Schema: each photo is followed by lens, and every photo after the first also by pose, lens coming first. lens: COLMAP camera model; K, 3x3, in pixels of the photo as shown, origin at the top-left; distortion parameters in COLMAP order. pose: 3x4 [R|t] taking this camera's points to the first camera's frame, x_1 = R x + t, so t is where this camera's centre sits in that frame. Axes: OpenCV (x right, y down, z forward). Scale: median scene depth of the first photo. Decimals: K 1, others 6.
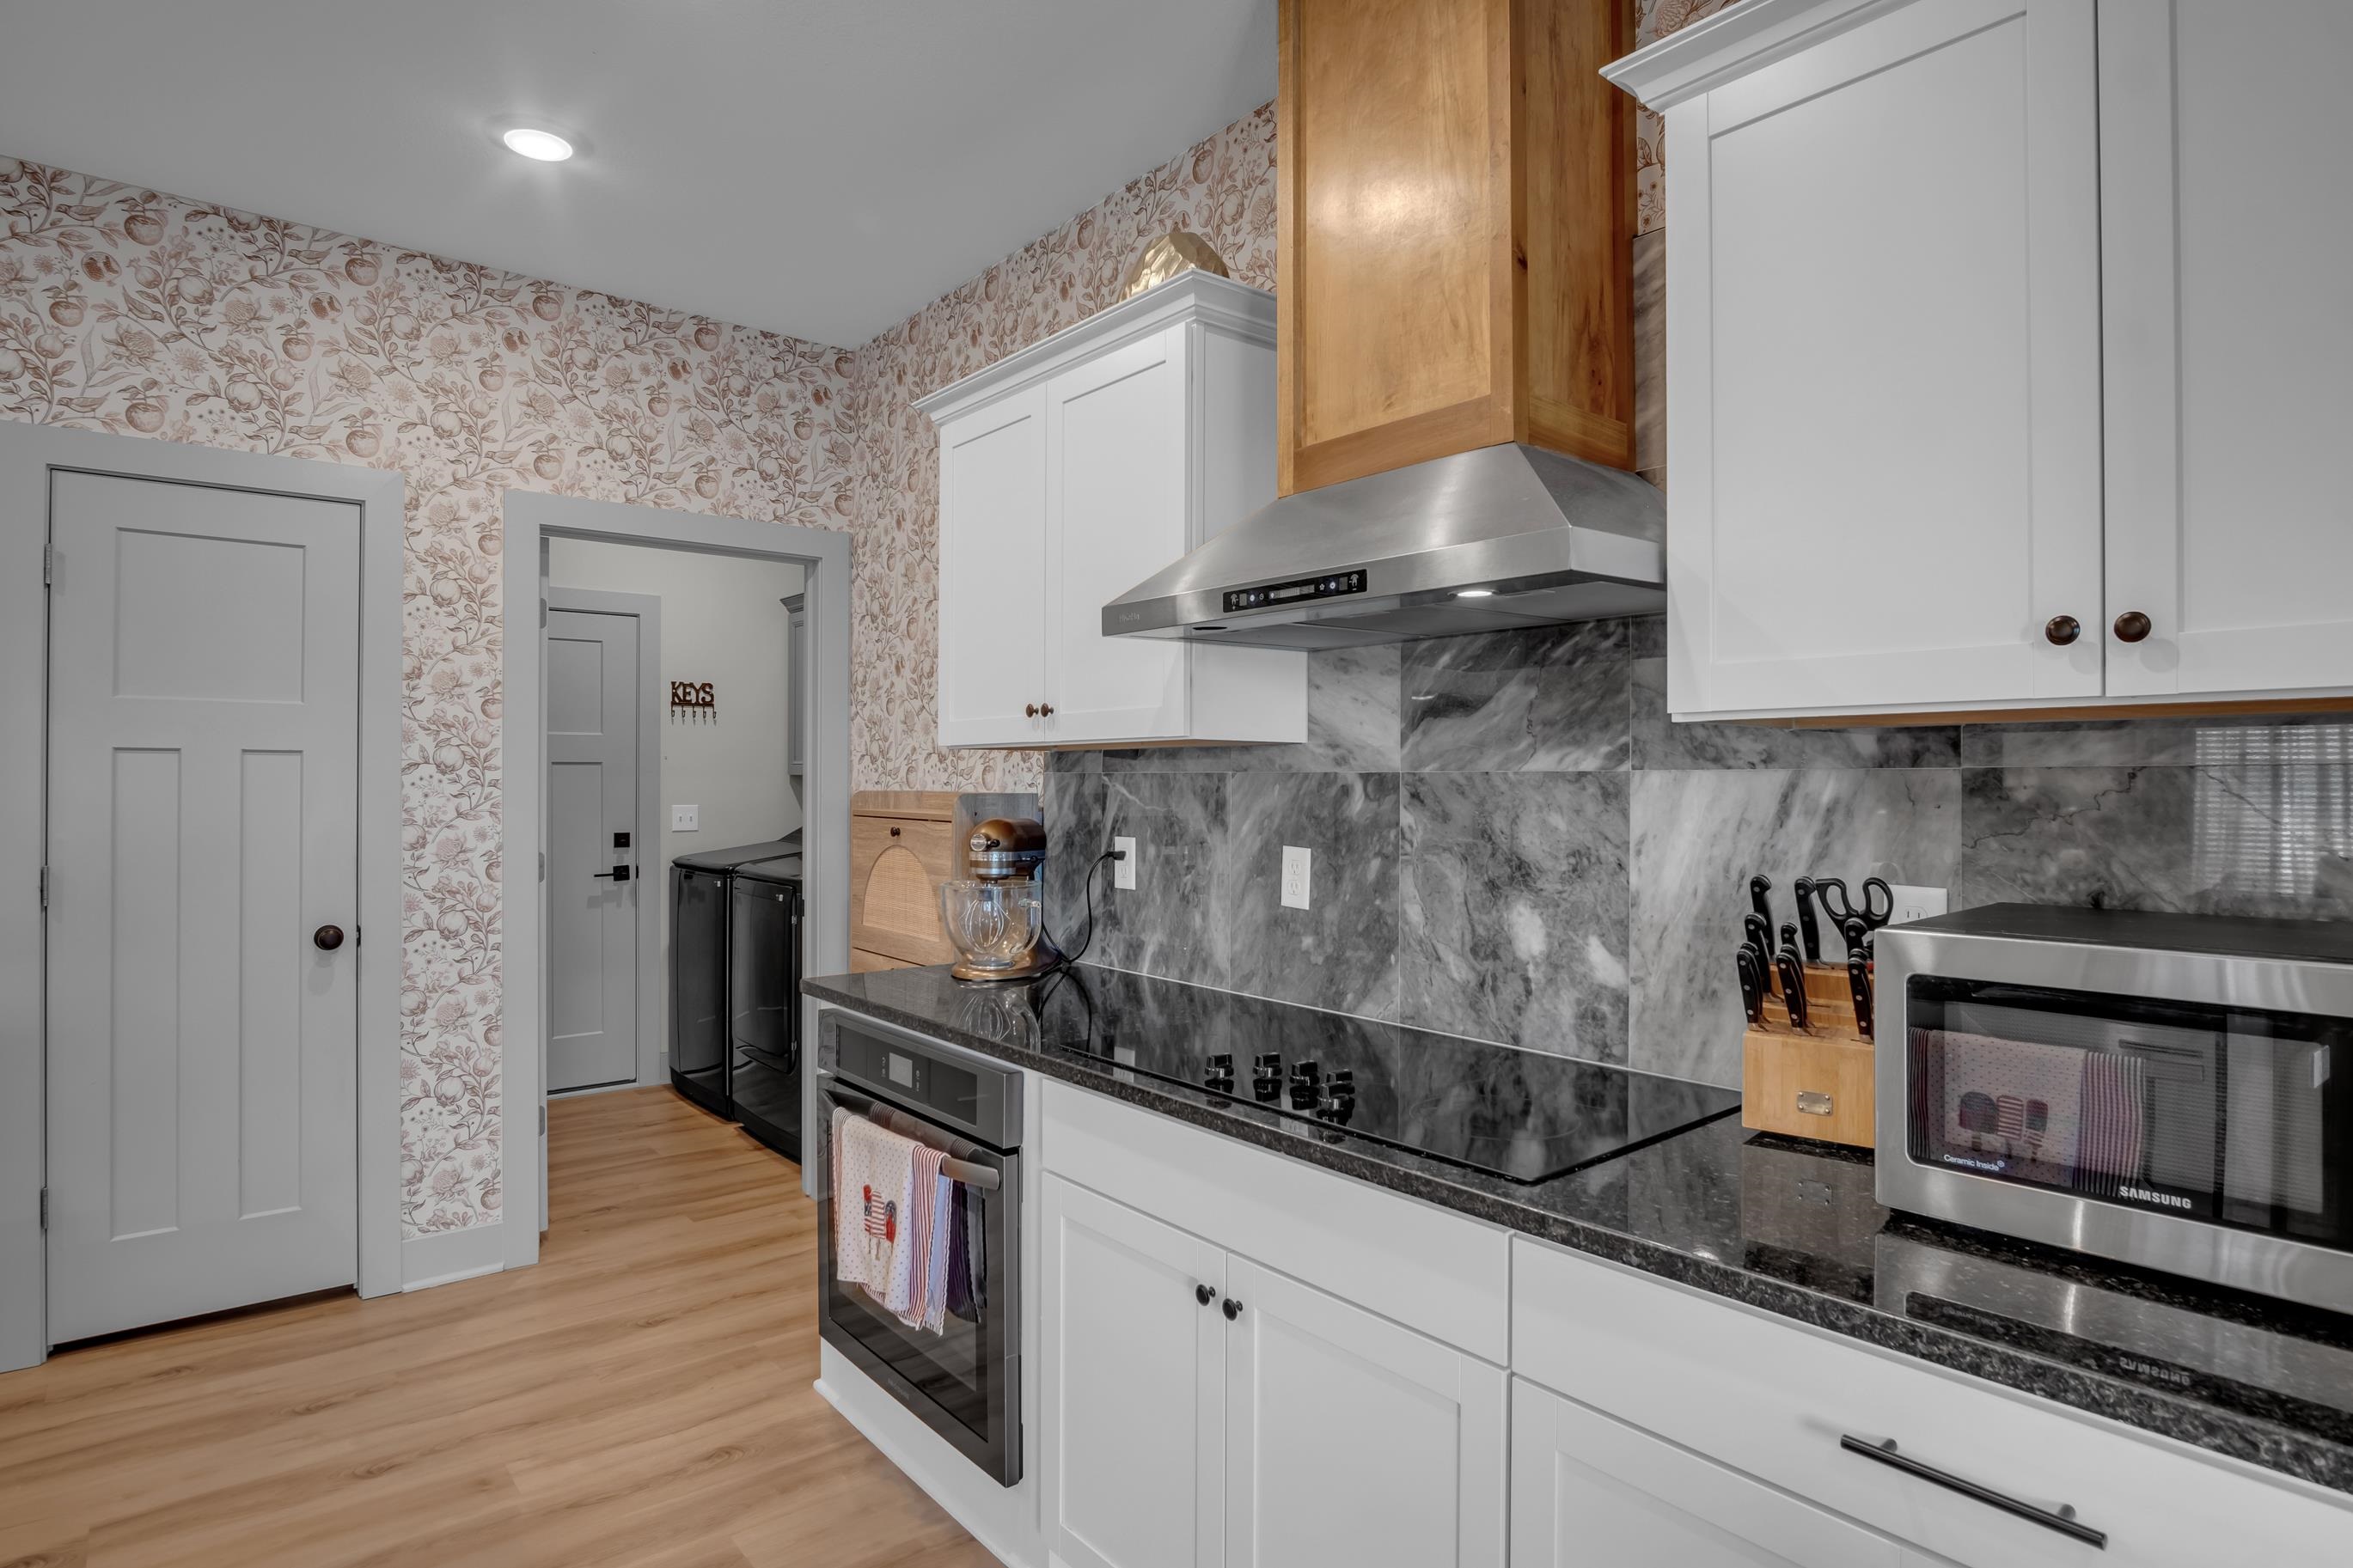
lens RADIAL K [[1266.5, 0, 1174.0], [0, 1266.5, 776.6], [0, 0, 1]] dist [-0.033265, 0.007069]
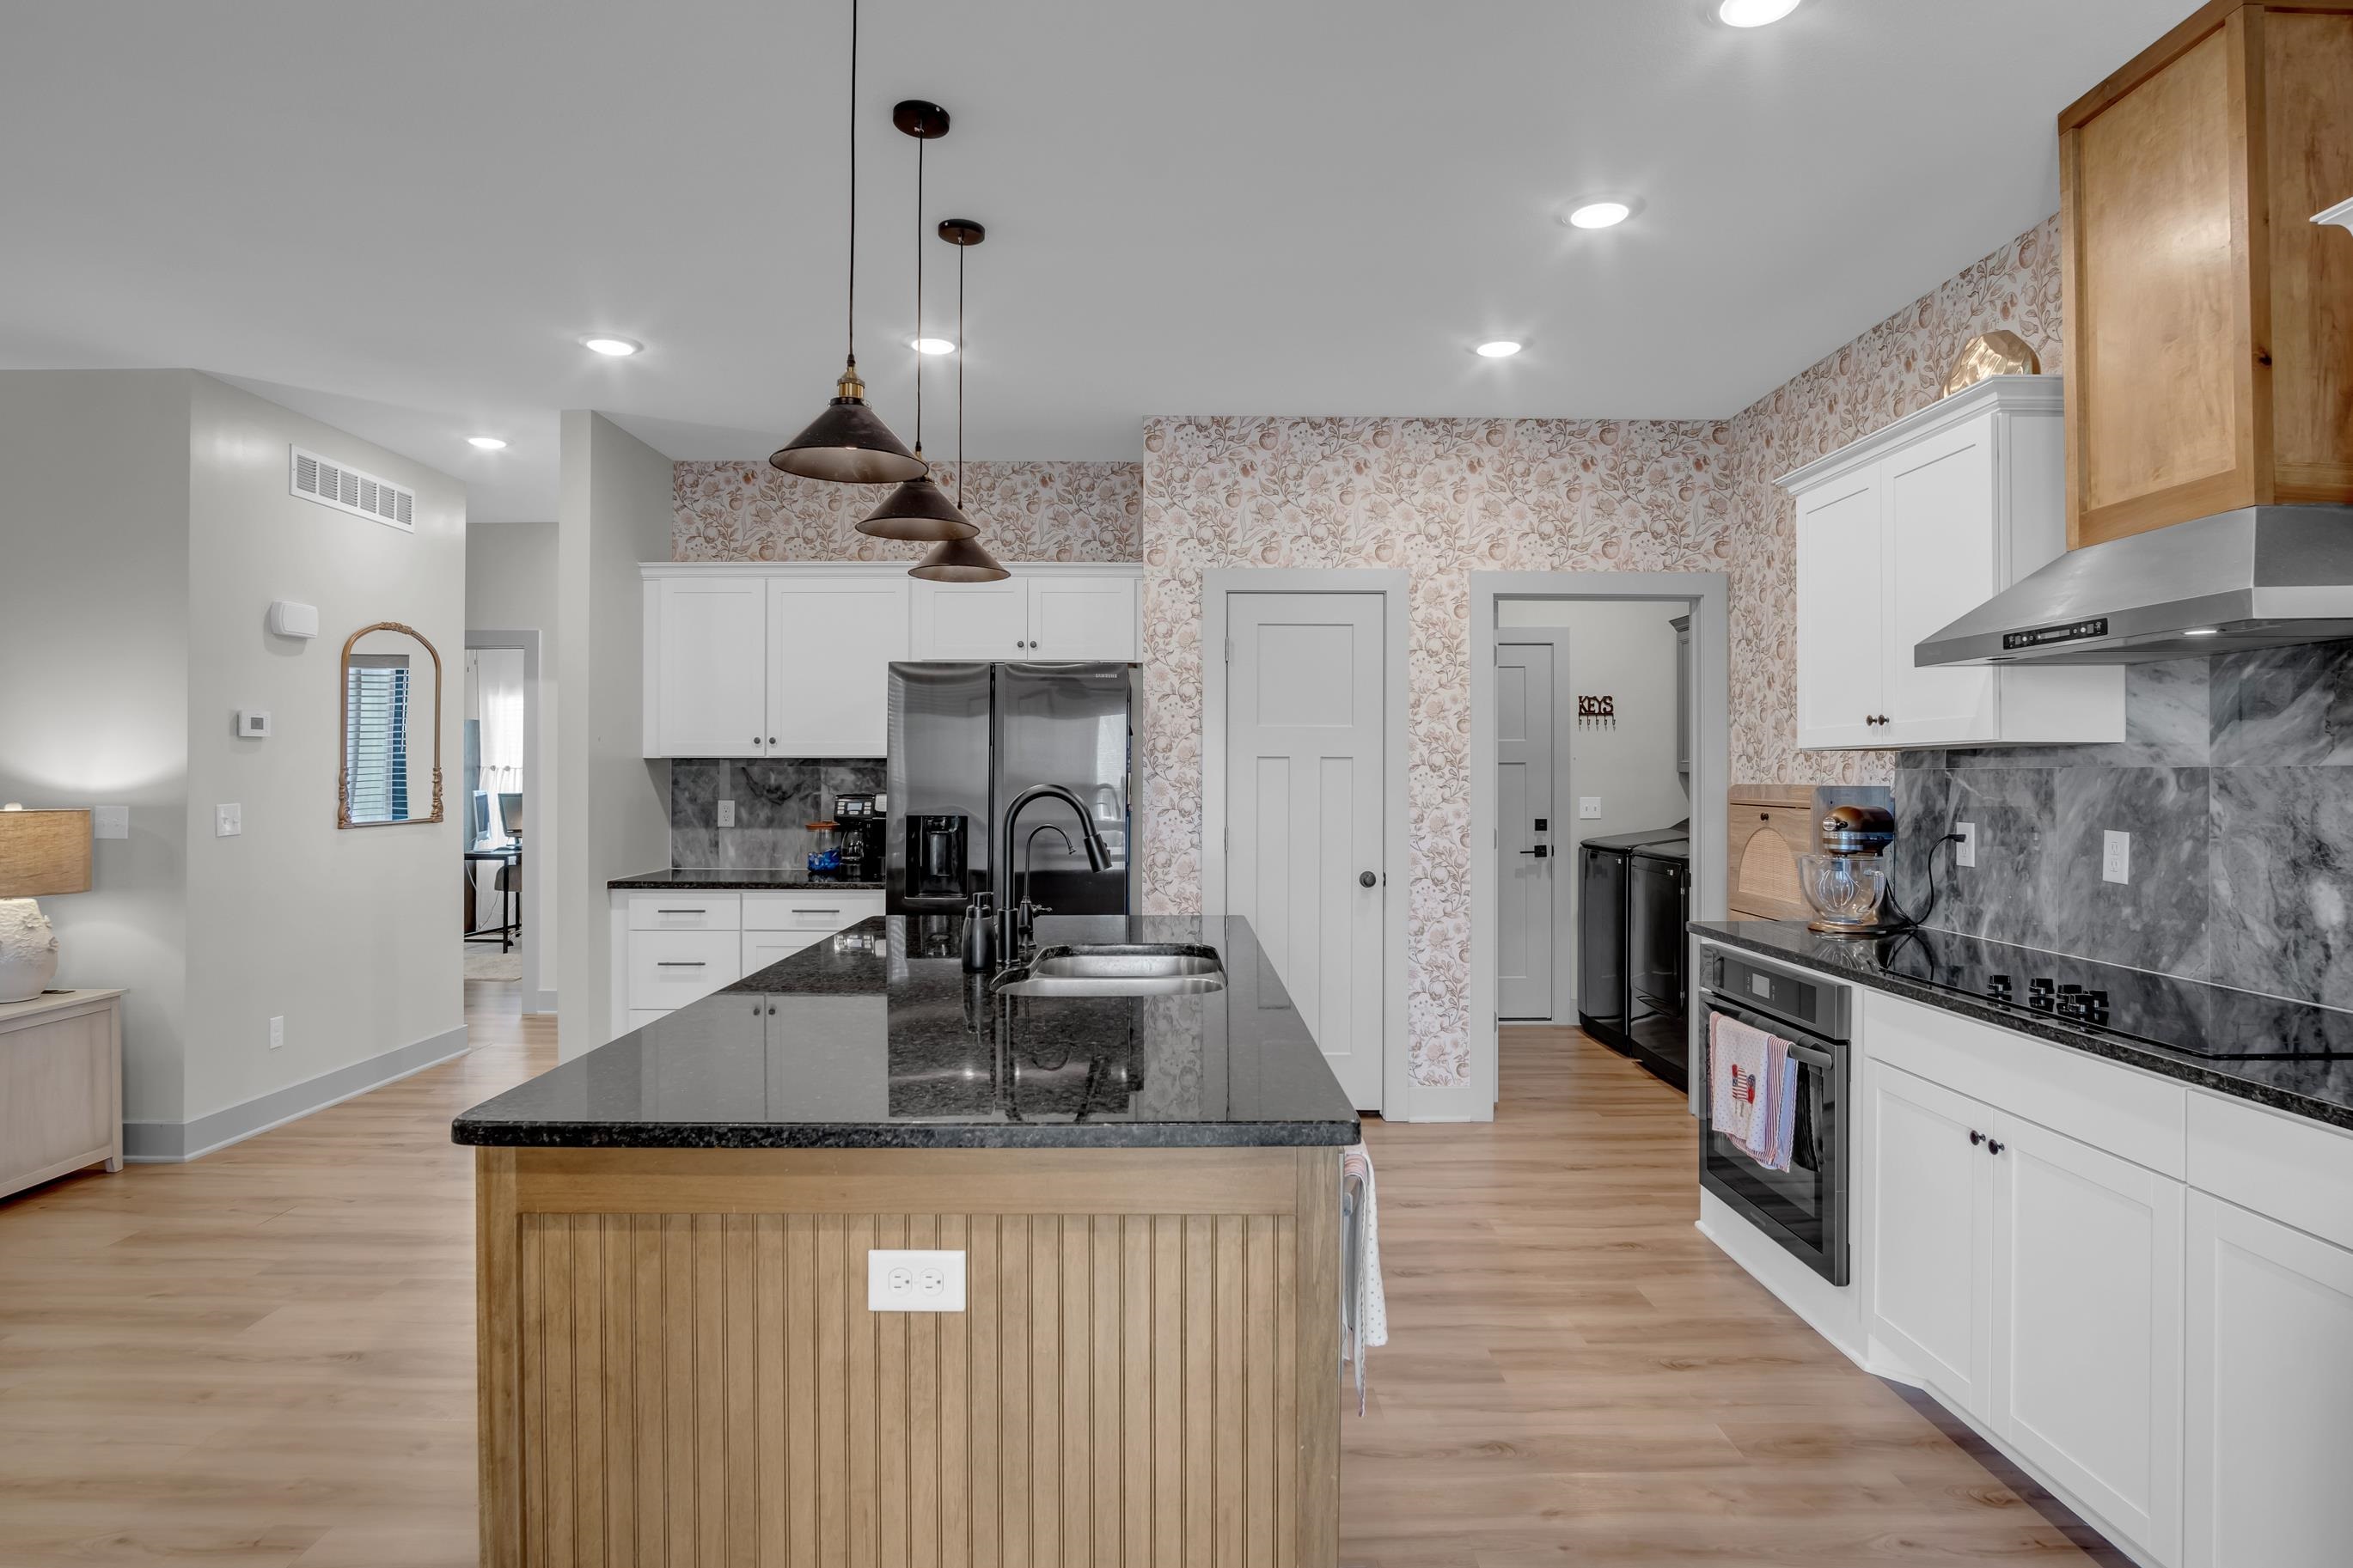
lens RADIAL K [[1266.5, 0, 1181.0], [0, 1266.5, 761.9], [0, 0, 1]] dist [-0.033265, 0.007069]
pose [[0.782532, -0.008340, -0.622555, 0.145321], [0.001932, 0.999938, -0.010967, 0.002465], [0.622608, 0.007380, 0.782499, -0.472852]]
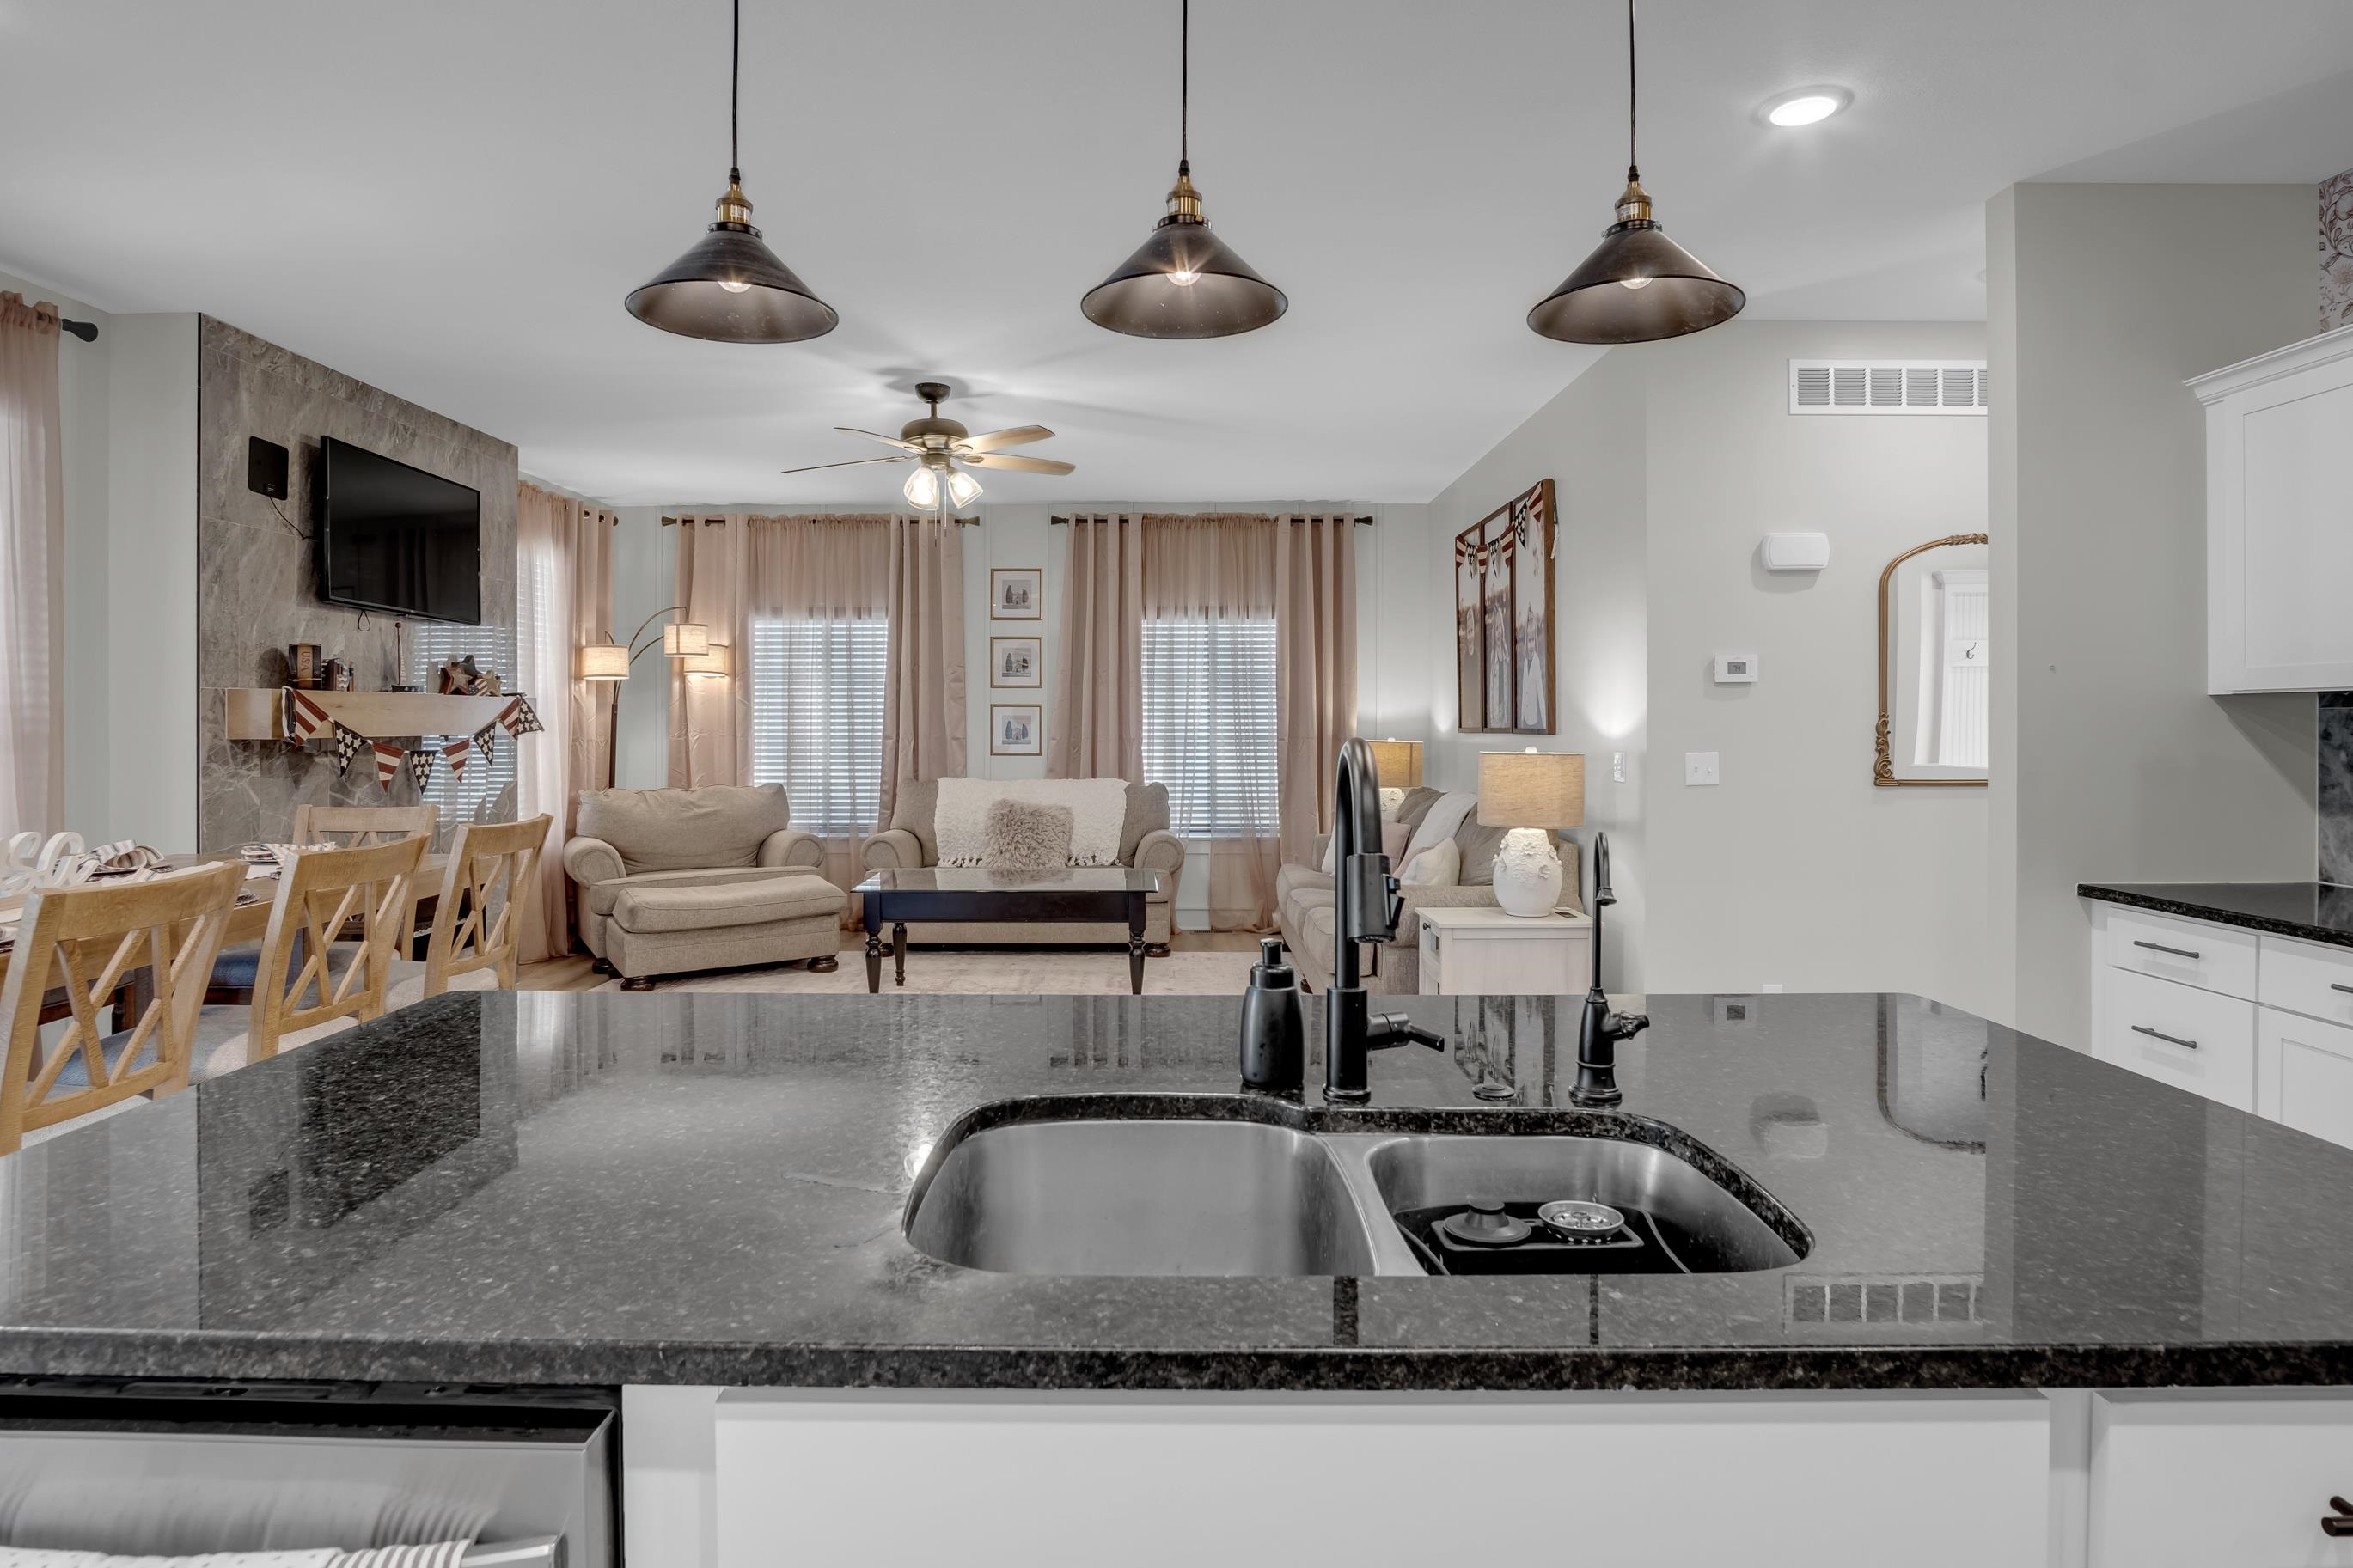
lens RADIAL K [[1266.5, 0, 1138.4], [0, 1266.5, 723.1], [0, 0, 1]] dist [-0.033265, 0.007069]
pose [[-0.640216, -0.000768, -0.768195, -0.209951], [0.000625, 0.999999, -0.001521, 0.001231], [0.768195, -0.001454, -0.640215, 0.672145]]
